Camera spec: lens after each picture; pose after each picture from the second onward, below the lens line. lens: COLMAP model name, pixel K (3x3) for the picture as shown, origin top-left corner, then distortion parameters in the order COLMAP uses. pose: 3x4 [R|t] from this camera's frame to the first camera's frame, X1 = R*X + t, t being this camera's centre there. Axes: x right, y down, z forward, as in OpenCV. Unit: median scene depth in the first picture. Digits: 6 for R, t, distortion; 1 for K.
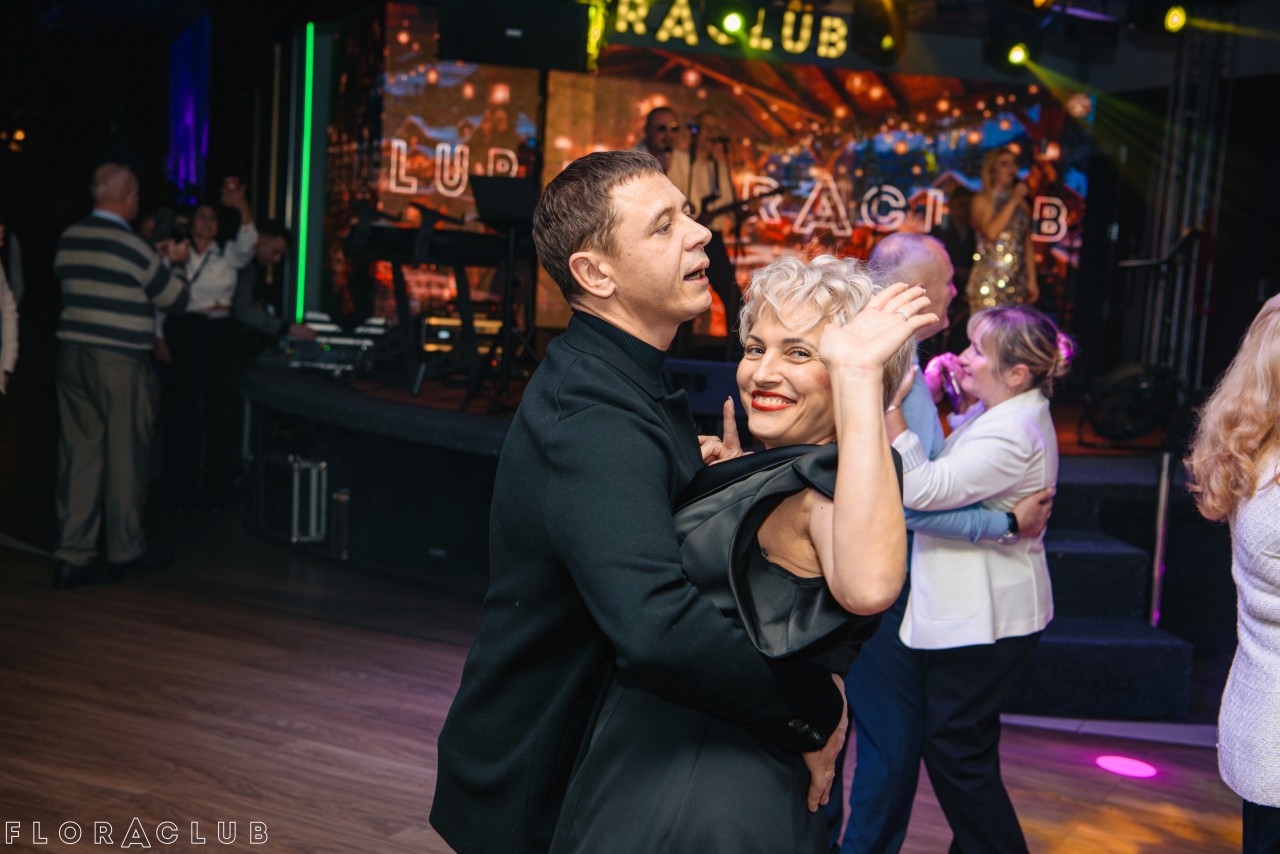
lens RADIAL K [[1677.6, 0, 640.0], [0, 1677.6, 427.0], [0, 0, 1]] dist [0.148701, 0.050405]
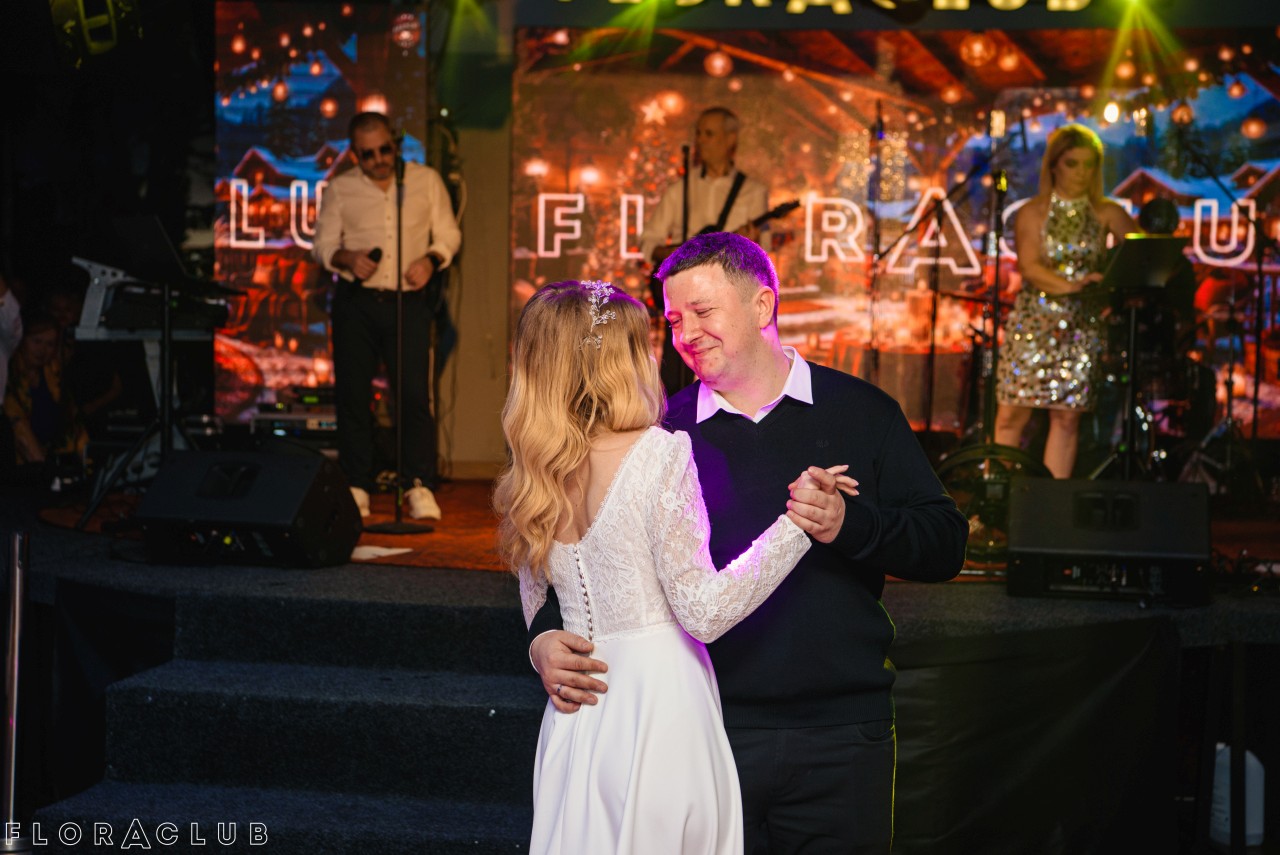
lens RADIAL K [[2438.4, 0, 640.0], [0, 2438.4, 427.5], [0, 0, 1]] dist [0.269398, 0.190749]
pose [[0.926645, -0.028665, -0.374844, 0.367814], [0.002608, 0.997555, -0.069836, 0.015480], [0.375930, 0.063736, 0.924454, 0.048938]]
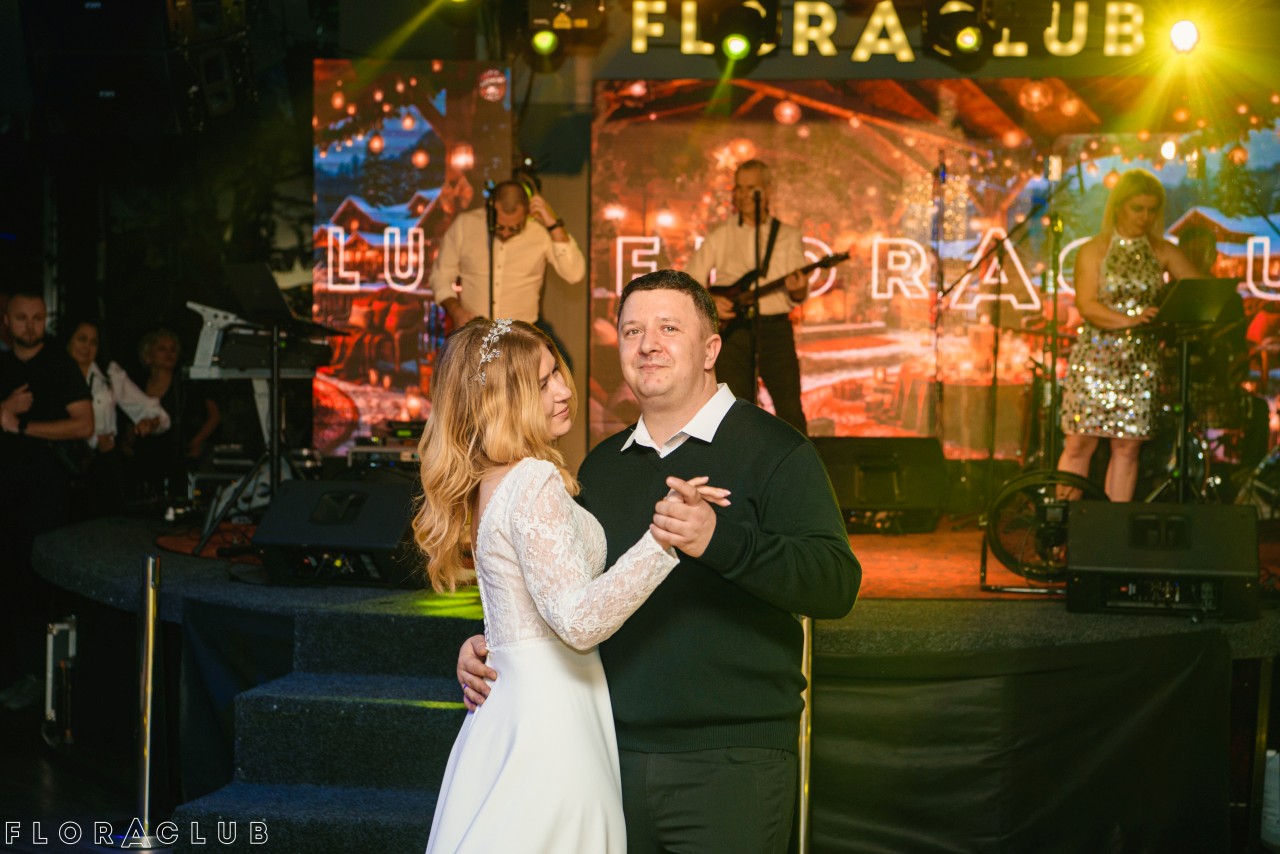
lens RADIAL K [[2422.5, 0, 640.0], [0, 2422.5, 427.0], [0, 0, 1]] dist [0.273381, 0.117705]
pose [[0.916225, -0.040150, -0.398647, 0.379382], [0.006771, 0.996376, -0.084789, 0.020346], [0.400607, 0.074987, 0.913176, 0.008372]]
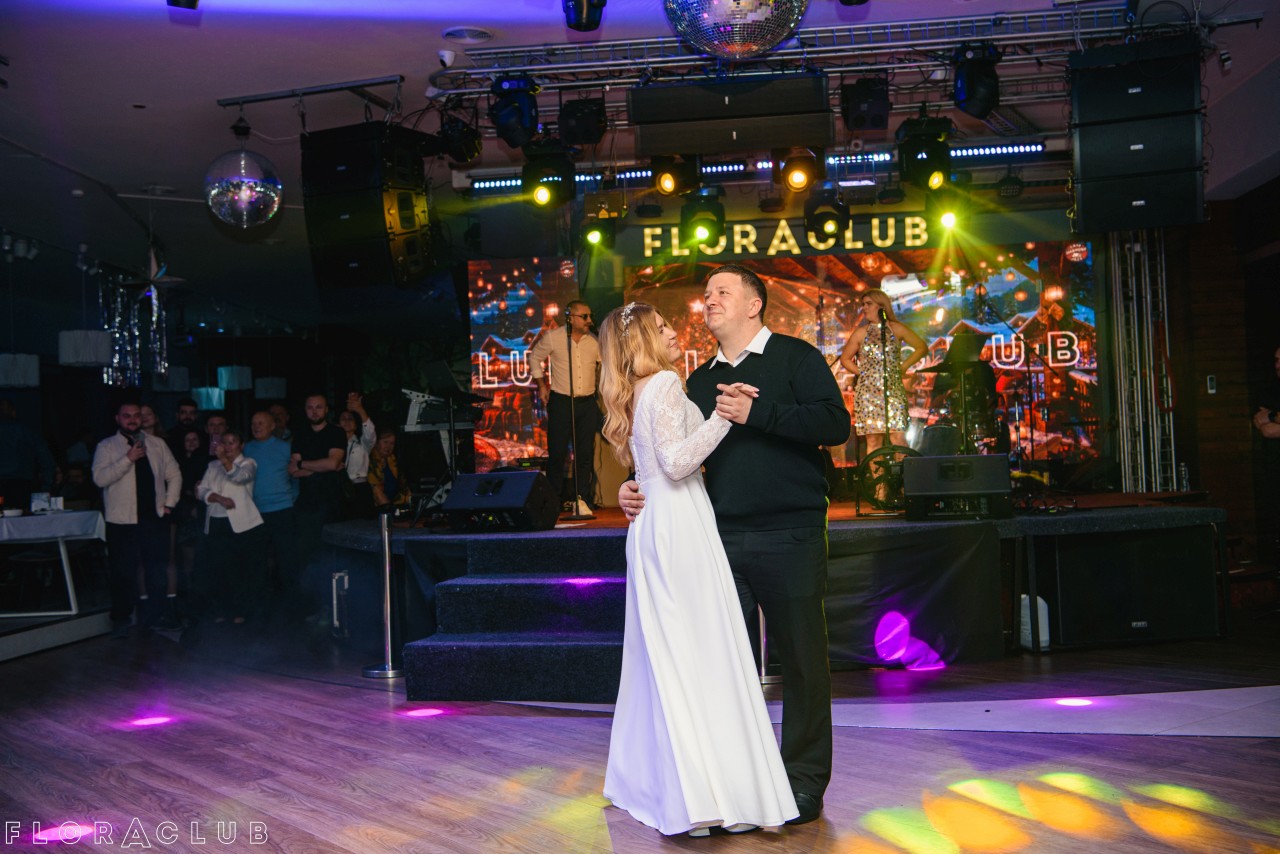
lens RADIAL K [[1354.2, 0, 640.0], [0, 1354.2, 427.0], [0, 0, 1]] dist [0.037308, 0.042739]
pose [[0.906712, -0.111394, -0.406773, 0.371845], [0.055287, 0.987560, -0.147204, 0.058673], [0.418110, 0.110982, 0.901591, 0.024026]]
